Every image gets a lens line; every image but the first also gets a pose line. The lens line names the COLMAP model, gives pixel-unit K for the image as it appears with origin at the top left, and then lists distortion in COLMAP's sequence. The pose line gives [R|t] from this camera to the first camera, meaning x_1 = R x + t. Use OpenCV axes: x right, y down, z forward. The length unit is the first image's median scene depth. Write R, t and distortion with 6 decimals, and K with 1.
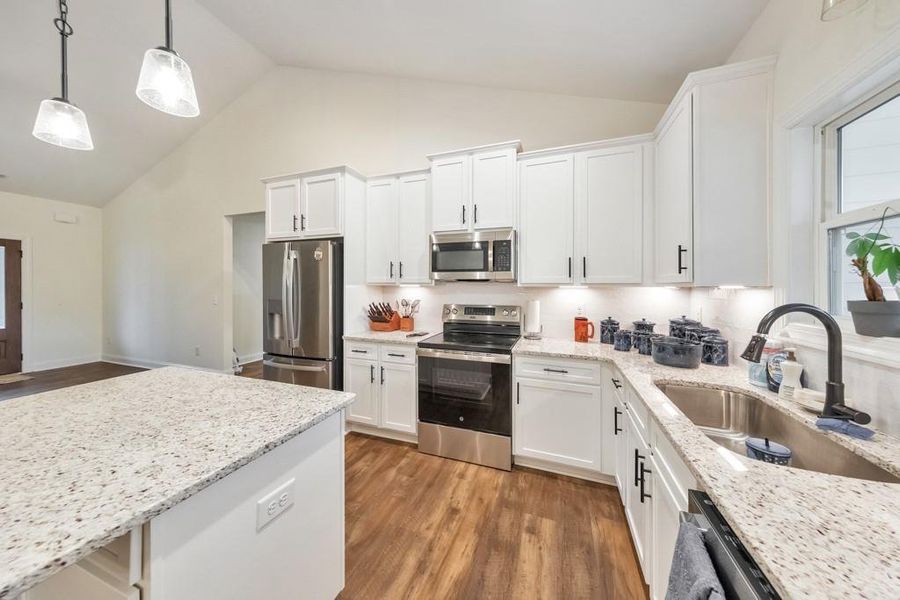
lens RADIAL K [[284.9, 0, 448.0], [0, 284.9, 287.7], [0, 0, 1]] dist [0.007811, -0.000160]
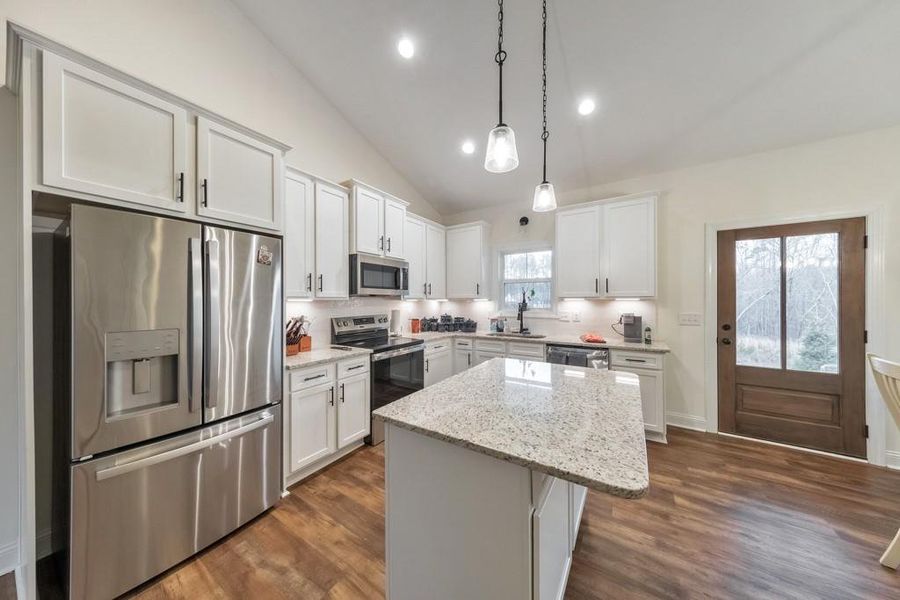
lens RADIAL K [[284.9, 0, 453.8], [0, 284.9, 300.0], [0, 0, 1]] dist [0.007811, -0.000160]
pose [[0.211825, -0.003934, 0.977300, -1.269057], [0.011542, 0.999932, 0.001523, -0.005220], [-0.977239, 0.010957, 0.211856, 0.490852]]
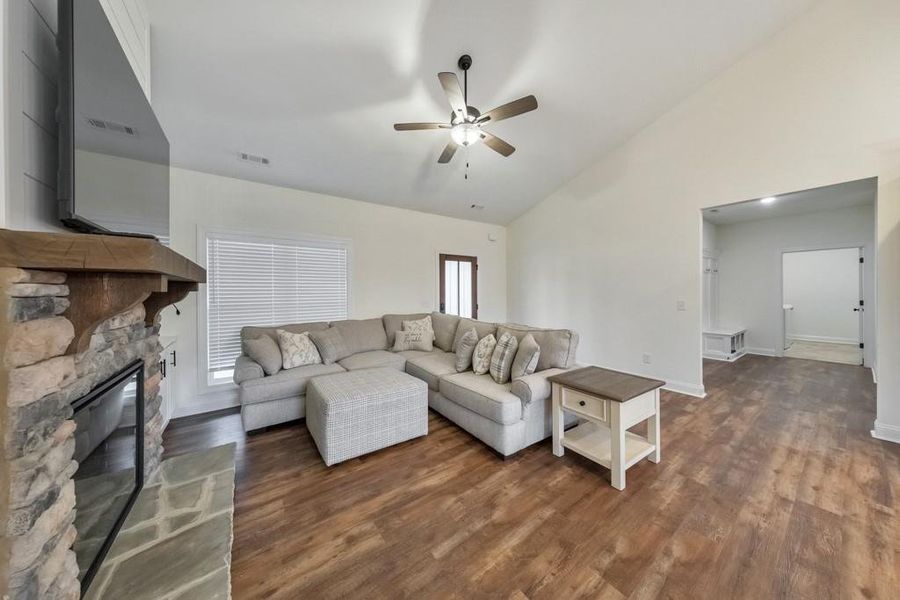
lens RADIAL K [[284.9, 0, 453.4], [0, 284.9, 291.6], [0, 0, 1]] dist [0.007811, -0.000160]
pose [[-0.834340, 0.004382, 0.551233, -1.118512], [0.012589, 0.999859, 0.011106, -0.016545], [-0.551107, 0.016205, -0.834277, 1.545170]]
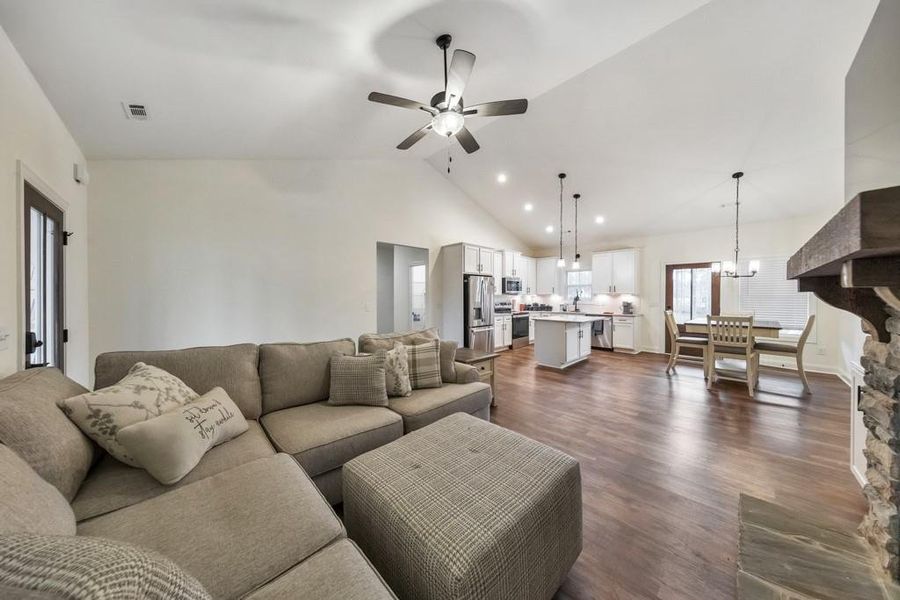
lens RADIAL K [[284.9, 0, 453.3], [0, 284.9, 301.5], [0, 0, 1]] dist [0.007811, -0.000160]
pose [[0.433487, -0.024561, 0.900825, -3.471934], [0.010889, 0.999698, 0.022017, -0.015586], [-0.901094, 0.000265, 0.433624, 0.277923]]
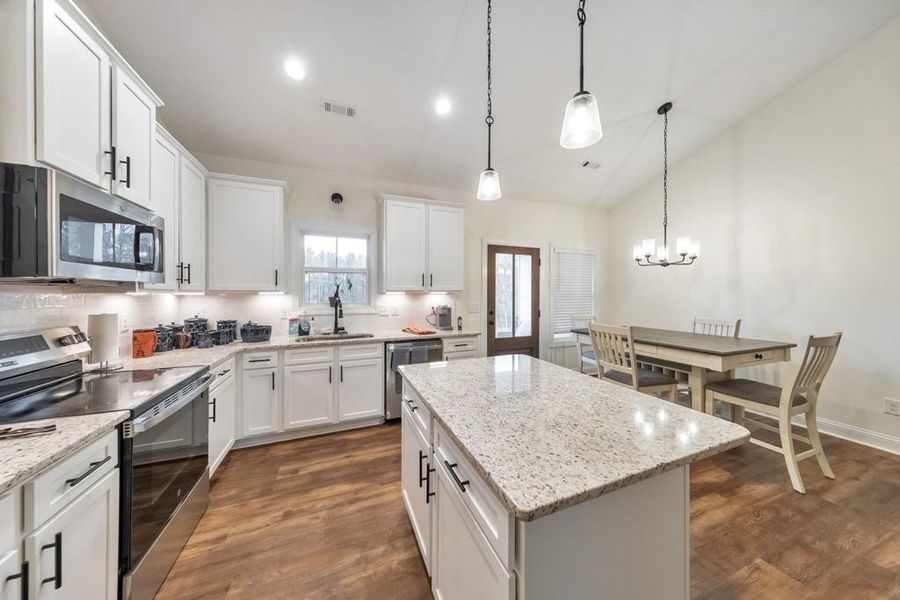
lens RADIAL K [[284.9, 0, 450.3], [0, 284.9, 295.7], [0, 0, 1]] dist [0.007811, -0.000160]
pose [[-0.670397, -0.008950, 0.741948, -0.913452], [0.004959, 0.999851, 0.016542, -0.007575], [-0.741986, 0.014769, -0.670253, 1.020692]]
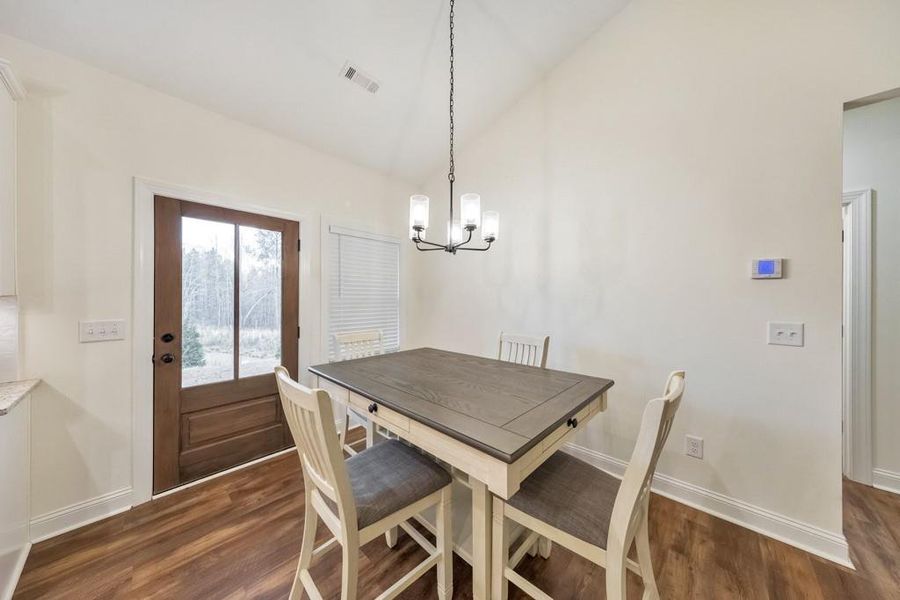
lens RADIAL K [[284.9, 0, 450.2], [0, 284.9, 298.9], [0, 0, 1]] dist [0.007811, -0.000160]
pose [[-0.924163, -0.007405, 0.381925, -0.881342], [-0.003017, 0.999922, 0.012087, -0.000259], [-0.381985, 0.010018, -0.924114, 0.032128]]
